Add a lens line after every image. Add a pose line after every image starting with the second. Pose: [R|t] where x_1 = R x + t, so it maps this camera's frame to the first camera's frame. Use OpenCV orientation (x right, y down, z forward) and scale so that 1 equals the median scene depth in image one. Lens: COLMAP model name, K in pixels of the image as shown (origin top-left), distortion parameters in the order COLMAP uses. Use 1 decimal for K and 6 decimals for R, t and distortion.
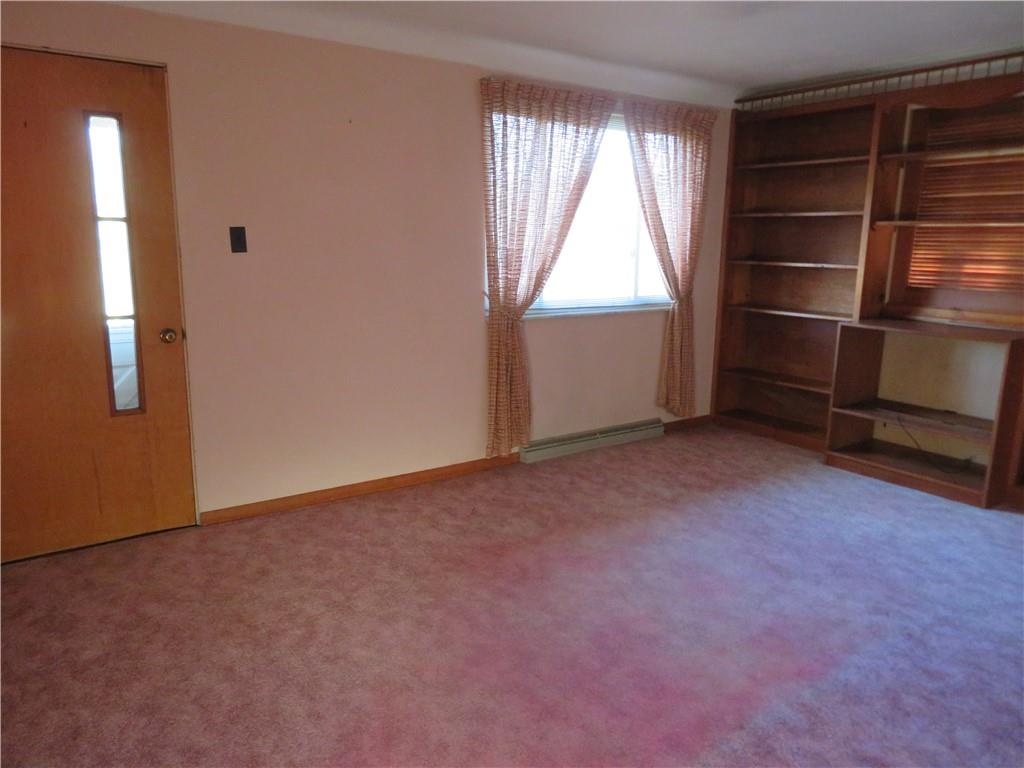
lens RADIAL K [[731.9, 0, 506.1], [0, 731.9, 382.7], [0, 0, 1]] dist [-0.007514, 0.001408]
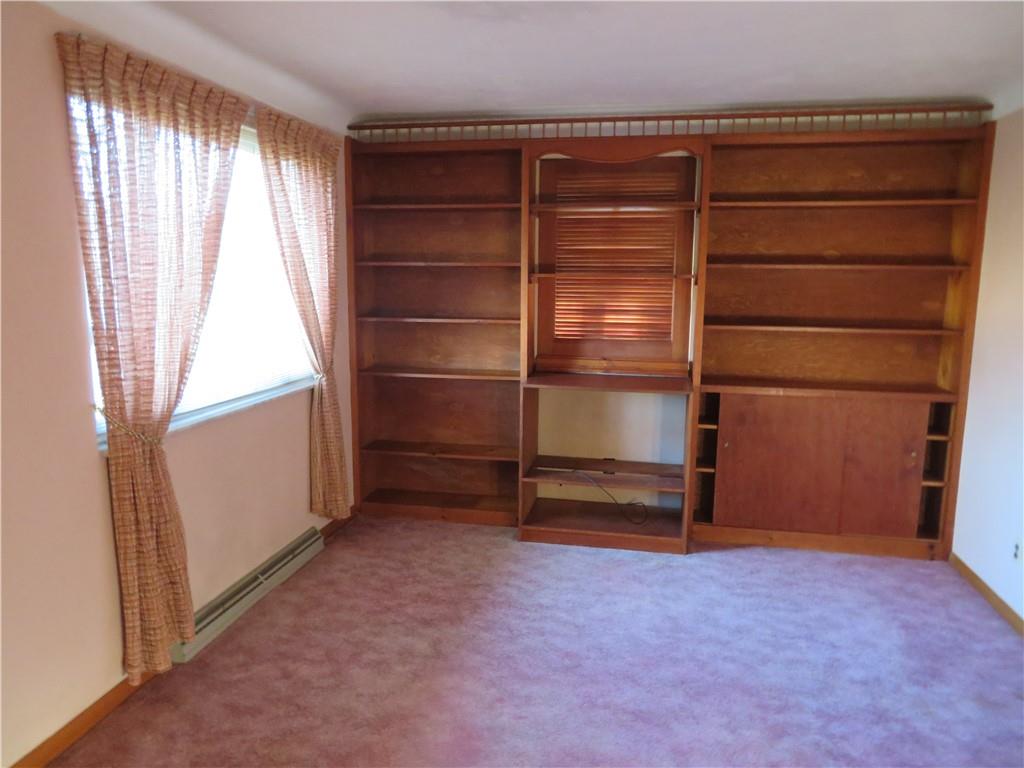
lens RADIAL K [[731.9, 0, 506.1], [0, 731.9, 382.7], [0, 0, 1]] dist [-0.007514, 0.001408]
pose [[0.725955, -0.110441, 0.678817, -0.179533], [0.135491, 0.990645, 0.016275, -0.105362], [-0.674264, 0.080159, 0.734127, 0.354631]]
